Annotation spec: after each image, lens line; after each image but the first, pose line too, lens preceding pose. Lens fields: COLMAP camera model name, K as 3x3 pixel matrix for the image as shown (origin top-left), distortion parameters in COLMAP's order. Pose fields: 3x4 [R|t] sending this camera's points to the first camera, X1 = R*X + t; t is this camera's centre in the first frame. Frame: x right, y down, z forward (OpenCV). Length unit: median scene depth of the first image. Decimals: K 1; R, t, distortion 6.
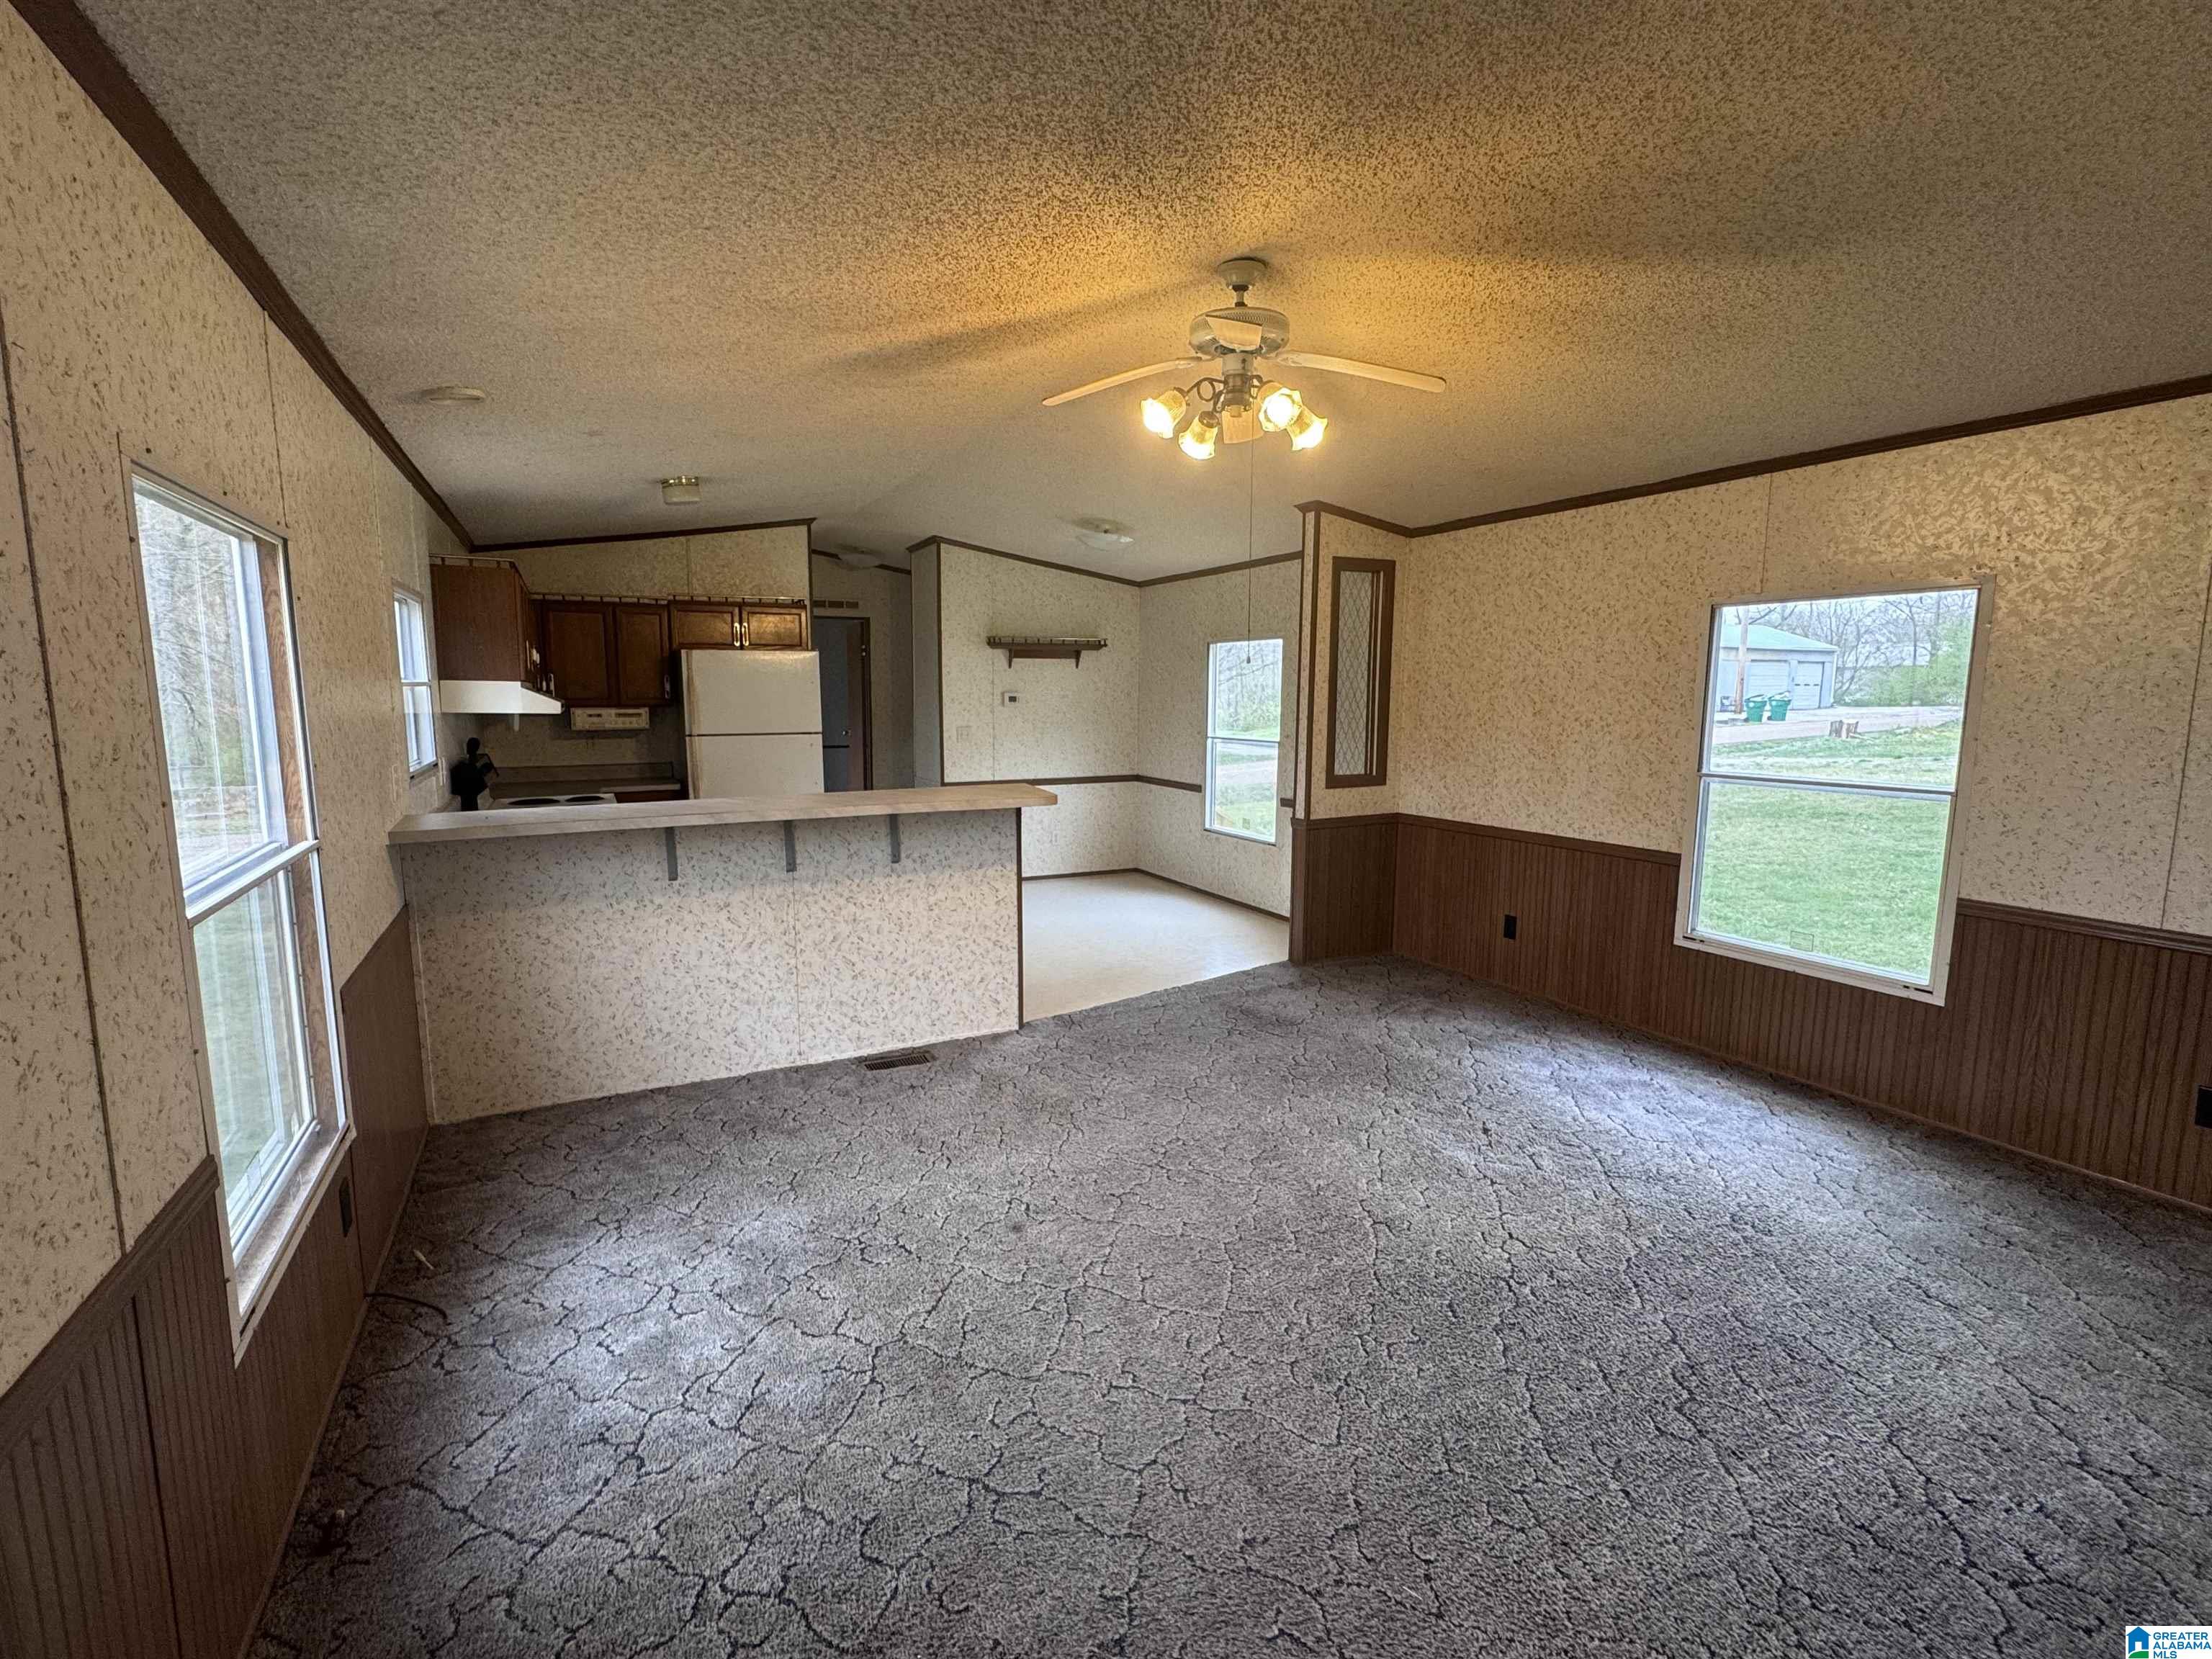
lens RADIAL K [[1034.4, 0, 1108.6], [0, 1034.4, 840.5], [0, 0, 1]] dist [-0.002411, -0.000537]
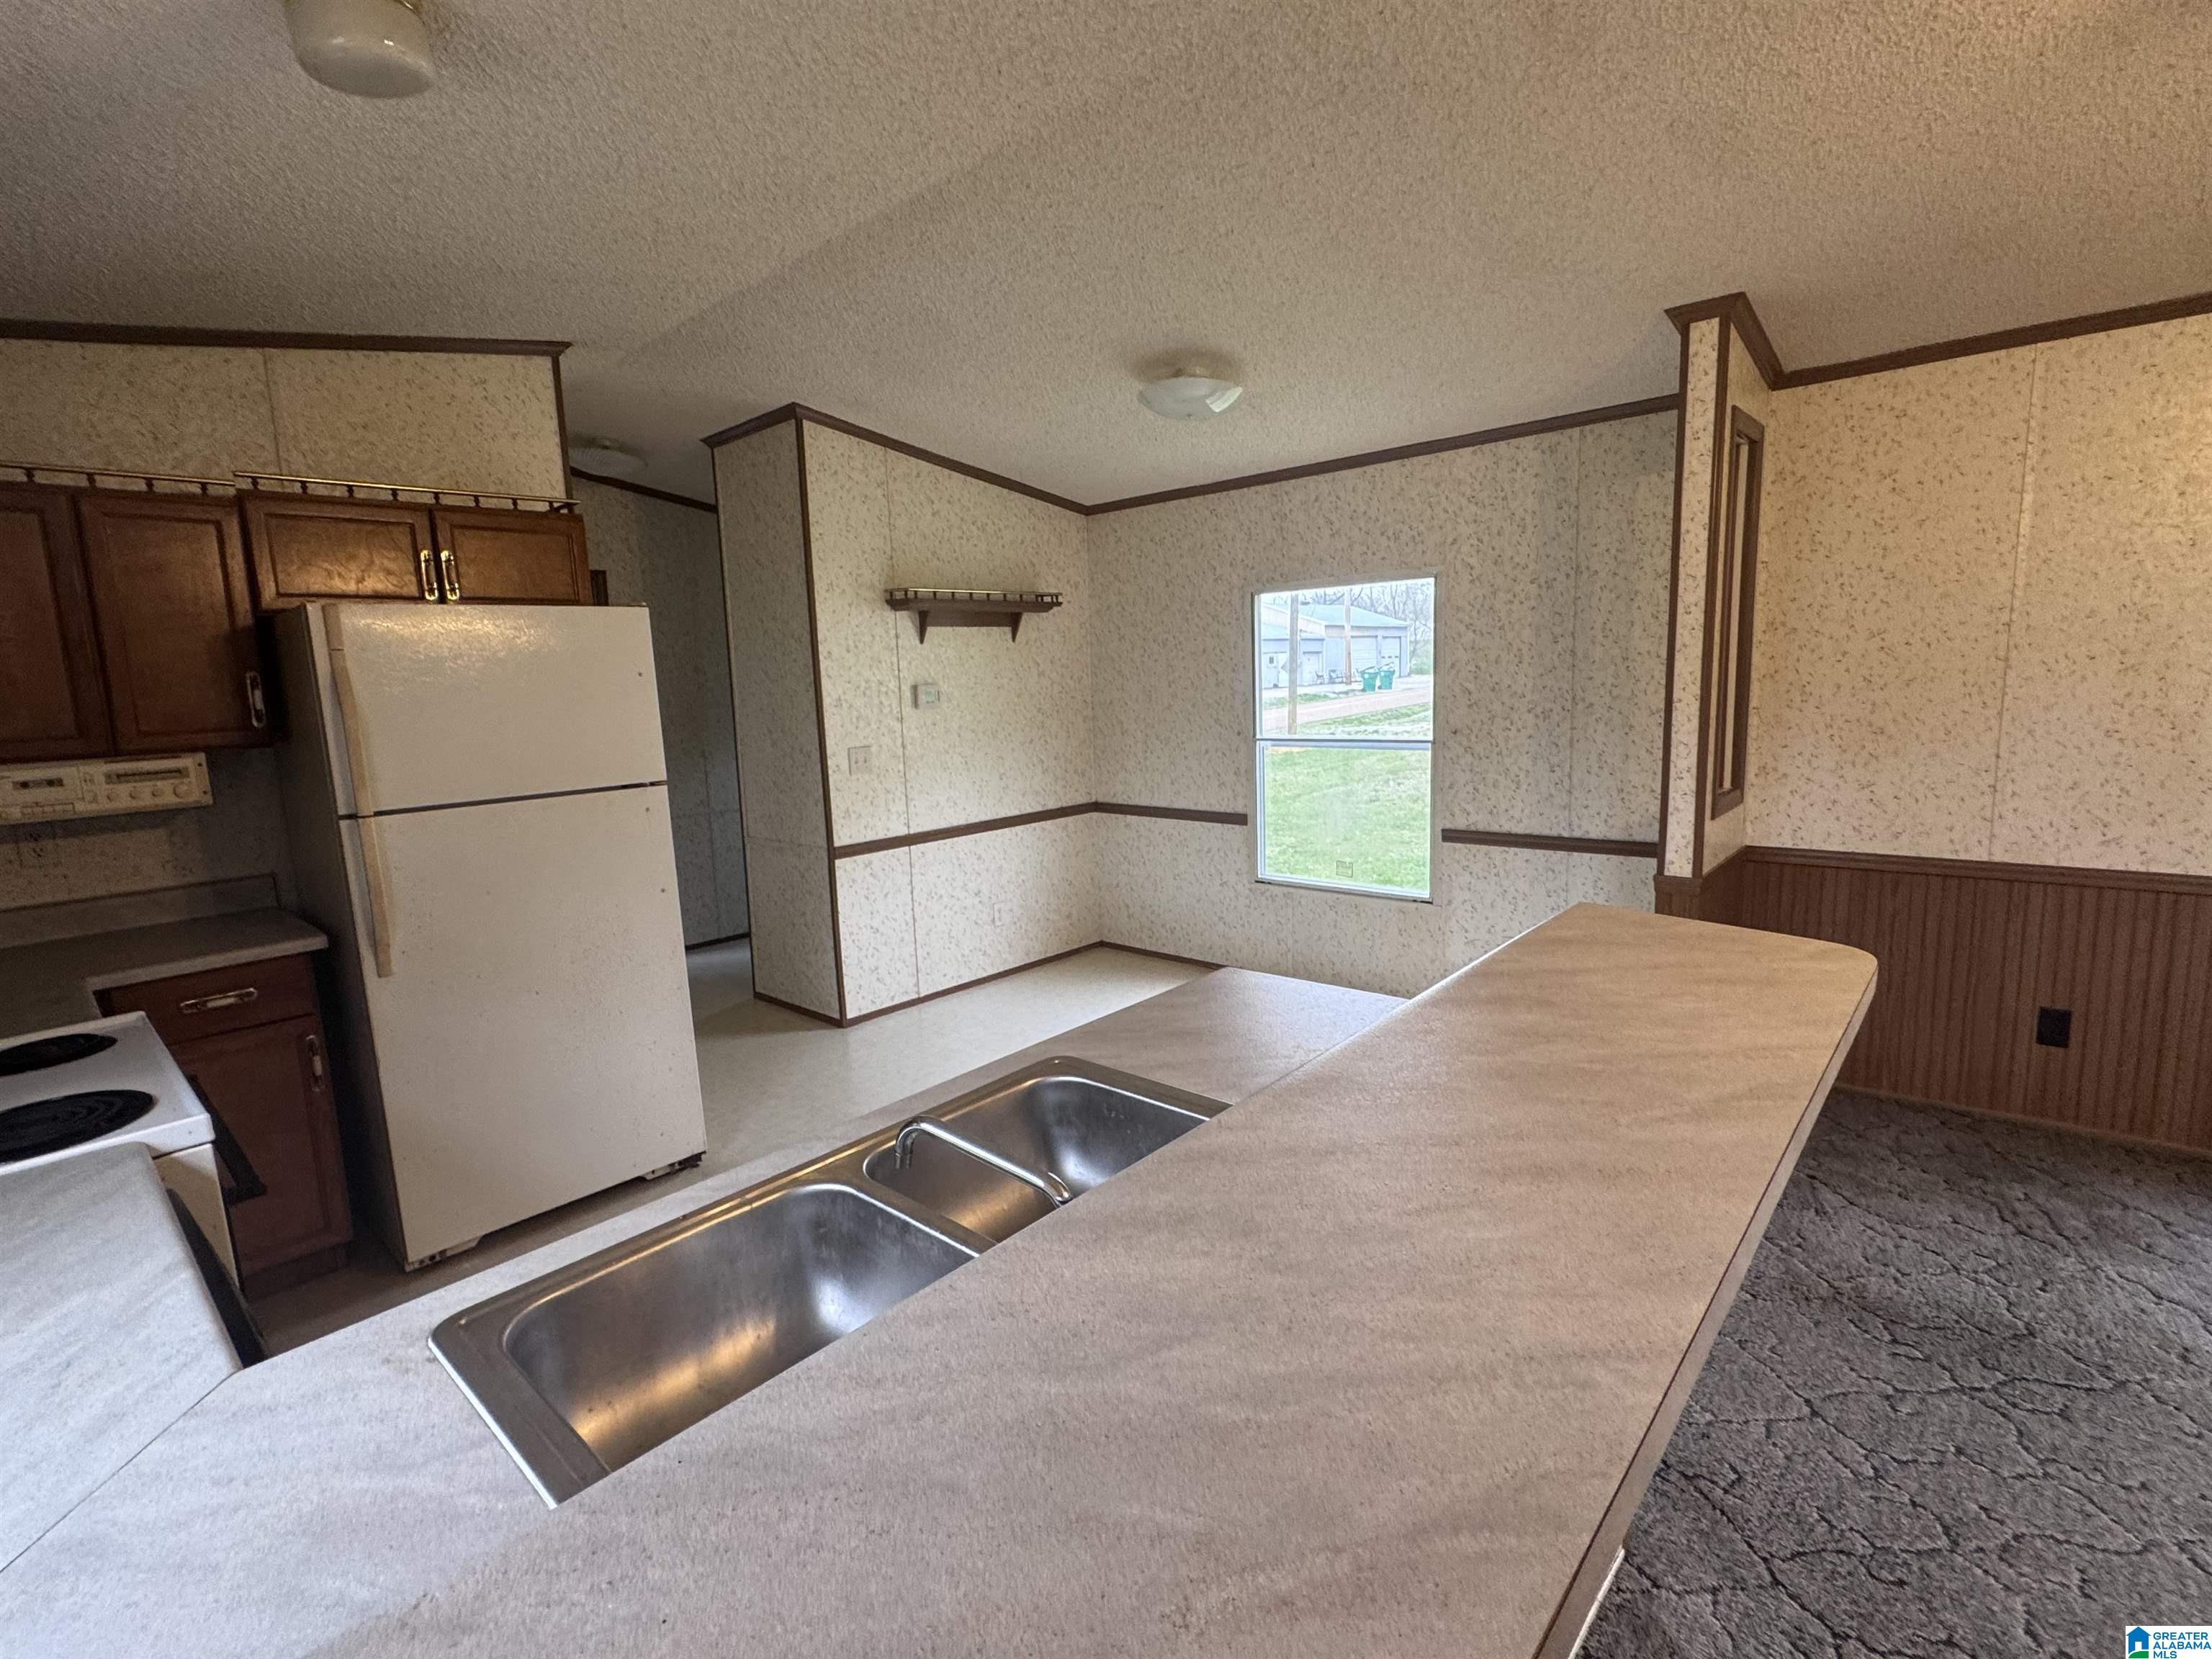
lens RADIAL K [[1035.7, 0, 1106.0], [0, 1035.7, 829.5], [0, 0, 1]] dist [-0.000028, -0.000241]
pose [[0.933600, -0.091574, 0.346419, -0.221595], [0.092449, 0.995618, 0.014035, -0.061391], [-0.346186, 0.018923, 0.937975, 0.425294]]
